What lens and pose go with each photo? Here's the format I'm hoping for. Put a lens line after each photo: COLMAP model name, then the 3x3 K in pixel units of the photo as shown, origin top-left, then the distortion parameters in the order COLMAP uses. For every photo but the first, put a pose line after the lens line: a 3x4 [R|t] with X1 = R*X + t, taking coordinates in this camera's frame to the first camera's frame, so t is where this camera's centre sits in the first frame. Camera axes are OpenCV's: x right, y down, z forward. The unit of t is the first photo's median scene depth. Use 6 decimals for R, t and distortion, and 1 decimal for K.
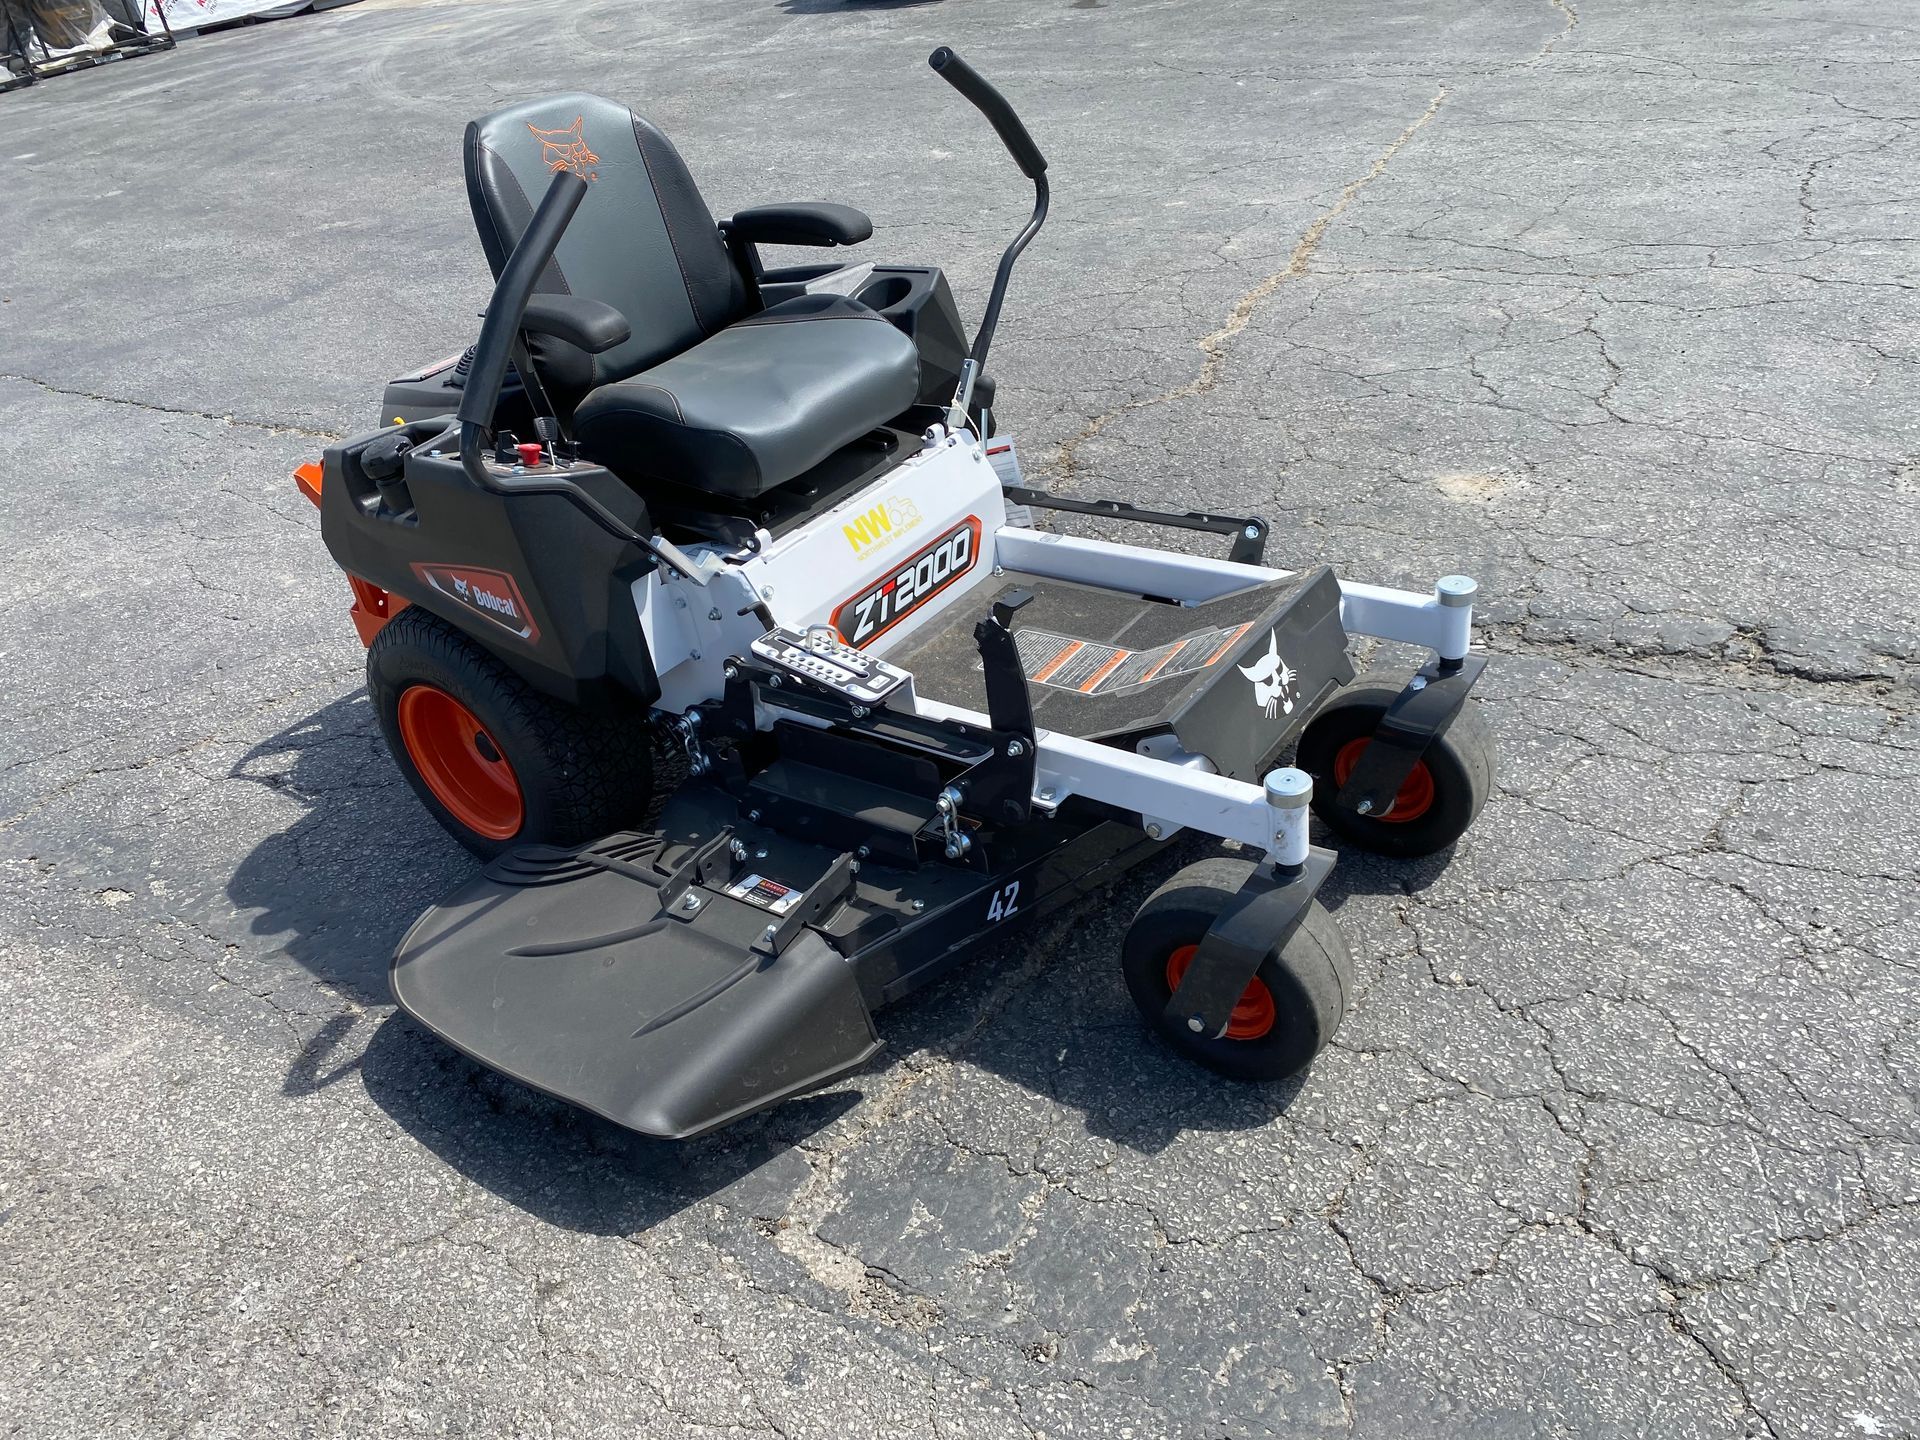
lens RADIAL K [[1471.0, 0, 963.4], [0, 1471.0, 710.5], [0, 0, 1]] dist [0.029656, -0.027727]
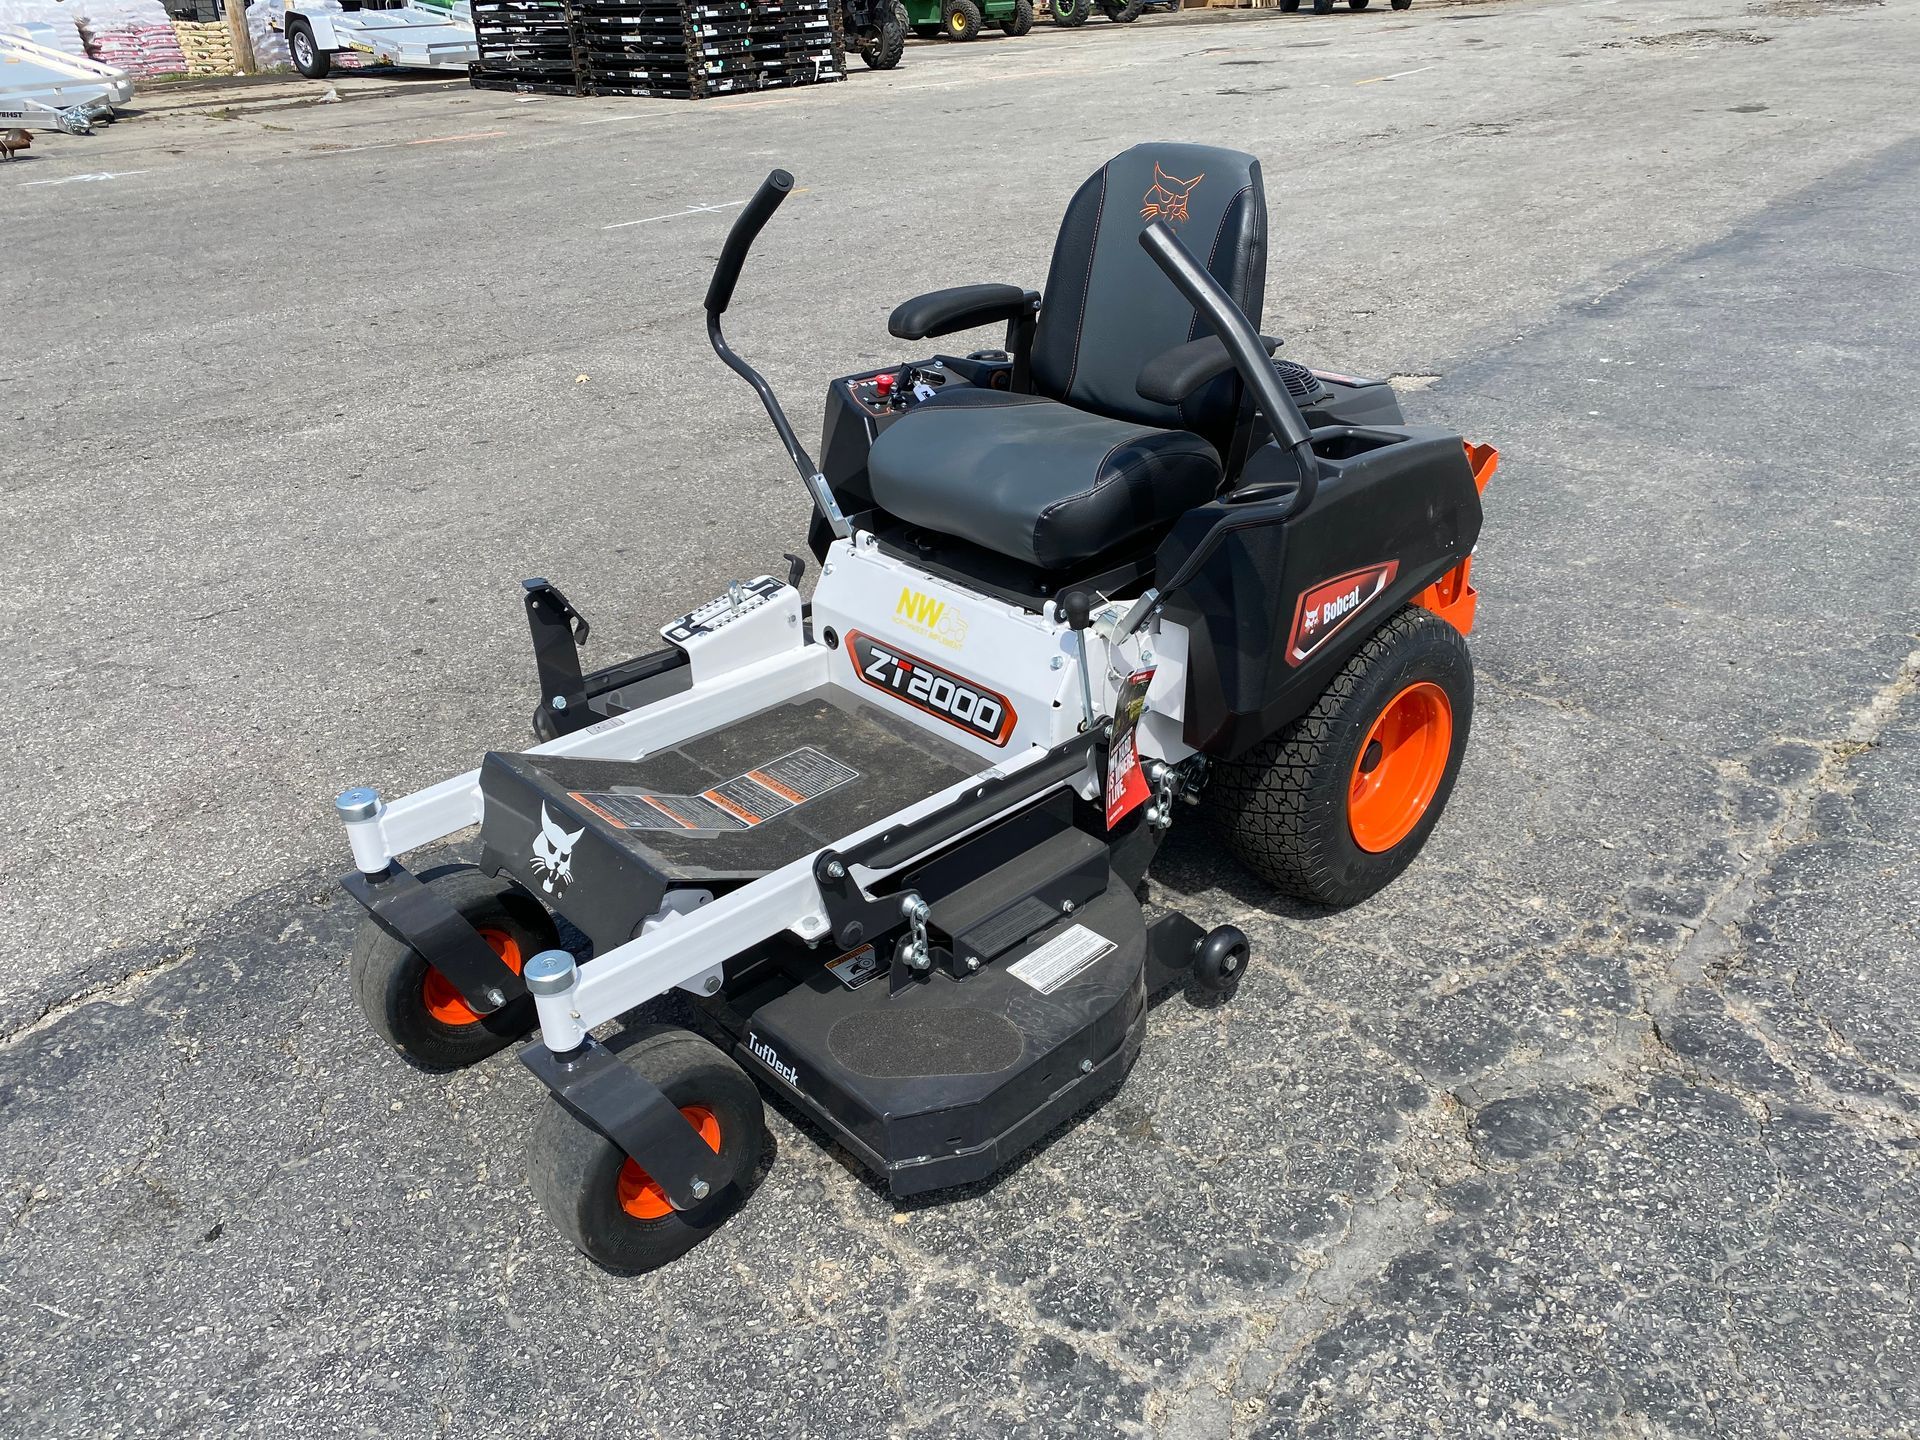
lens RADIAL K [[1471.0, 0, 978.6], [0, 1471.0, 687.3], [0, 0, 1]] dist [0.029656, -0.027727]
pose [[-0.182049, 0.560316, -0.808025, 0.786647], [-0.462828, 0.676204, 0.573182, -0.695145], [0.867553, 0.478324, 0.136227, 0.936560]]
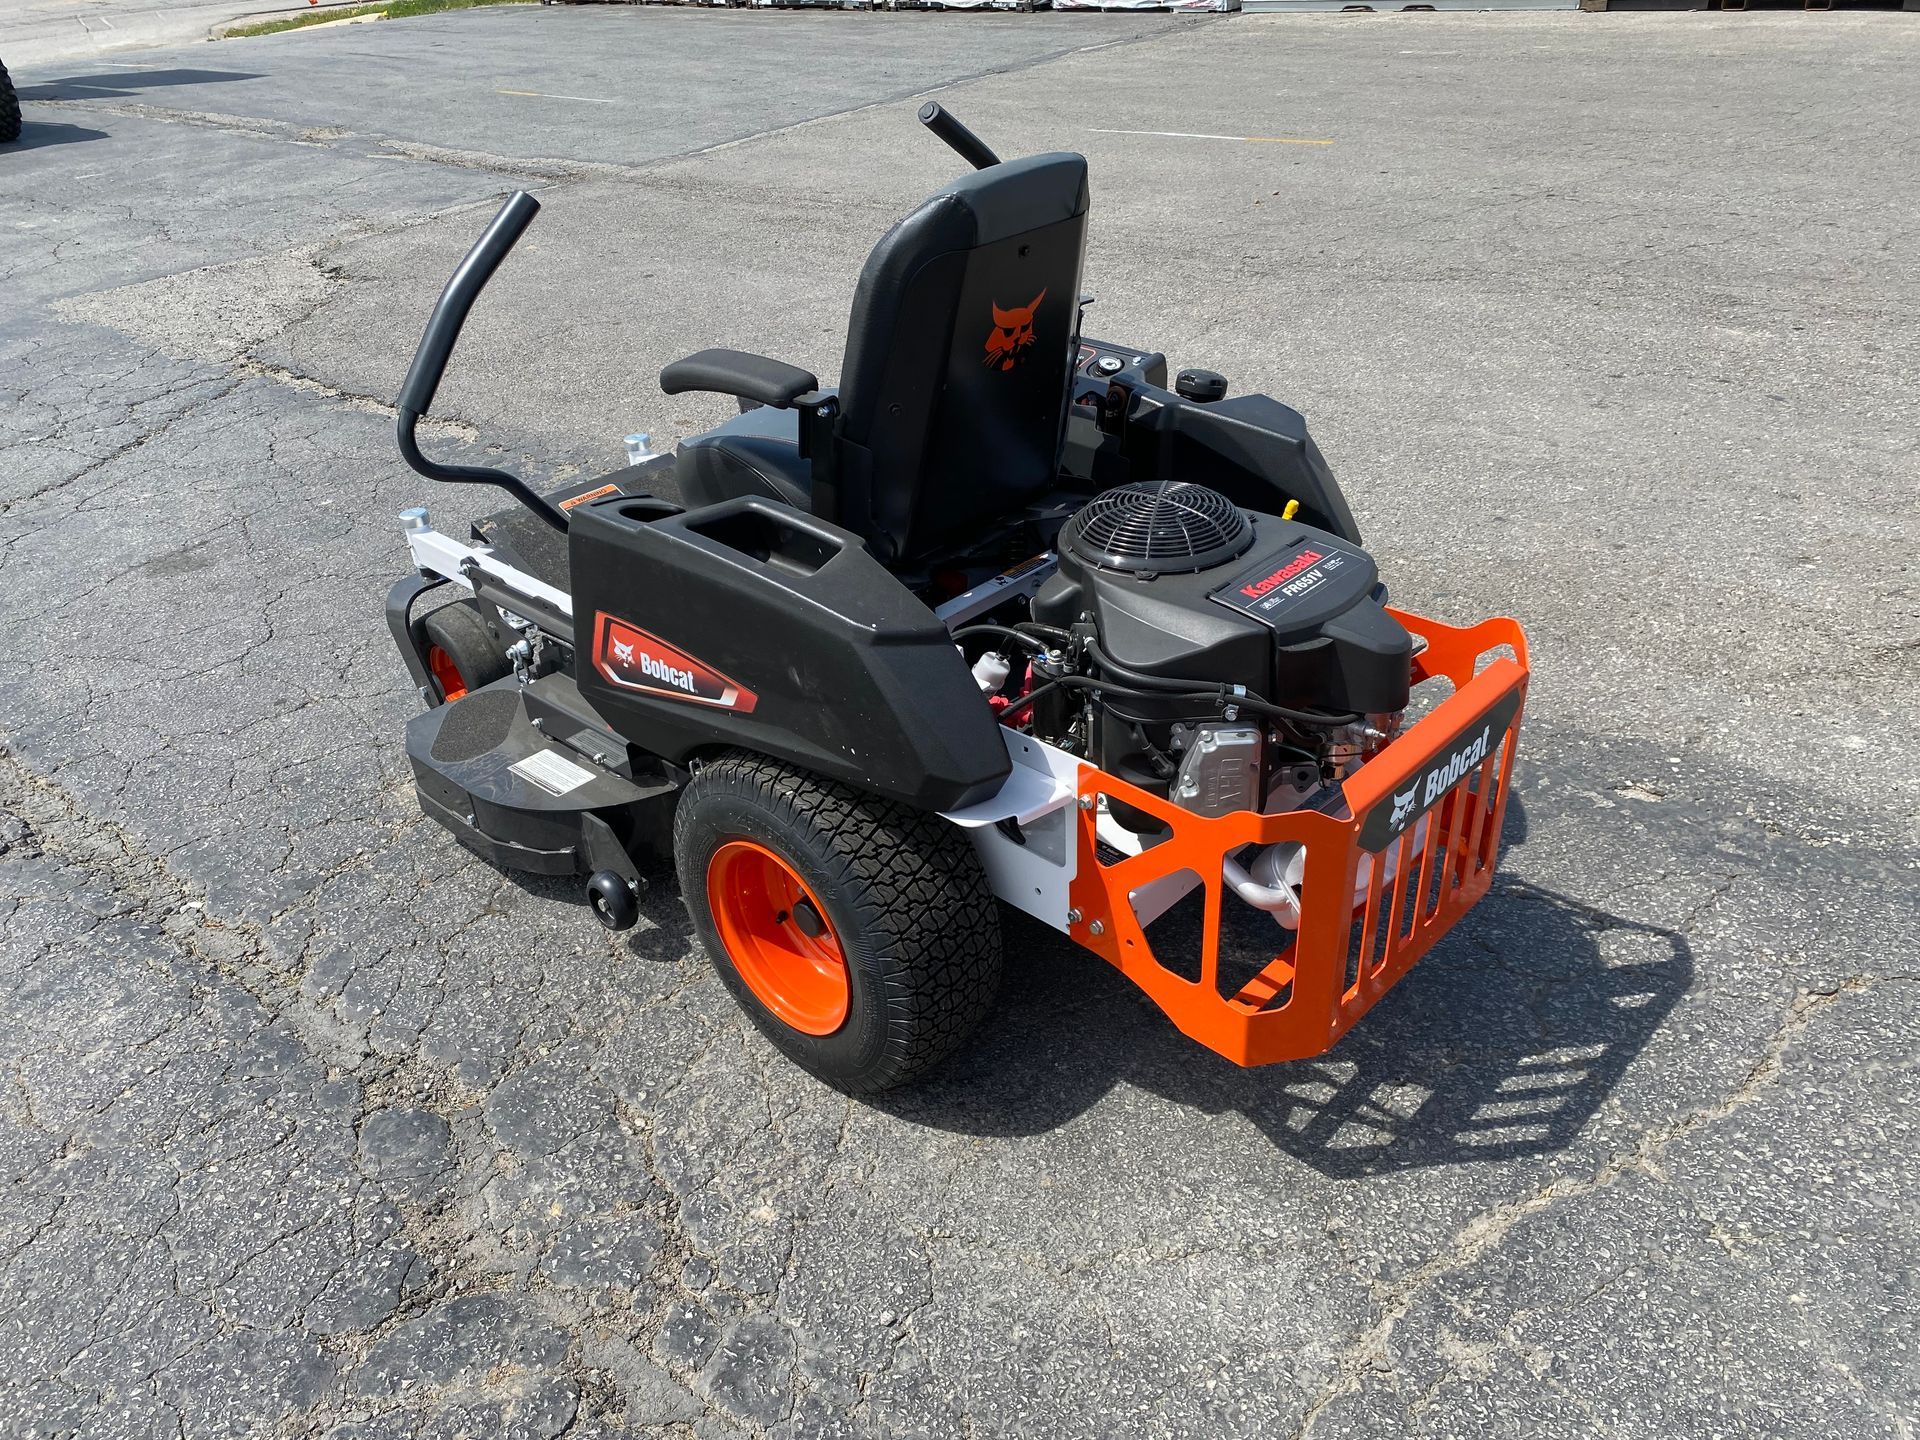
lens RADIAL K [[1471.0, 0, 971.6], [0, 1471.0, 702.7], [0, 0, 1]] dist [0.029656, -0.027727]
pose [[-0.972578, 0.103626, 0.208215, -0.417882], [0.232250, 0.480160, 0.845876, -0.975159], [-0.012322, 0.871039, -0.491060, 1.687660]]
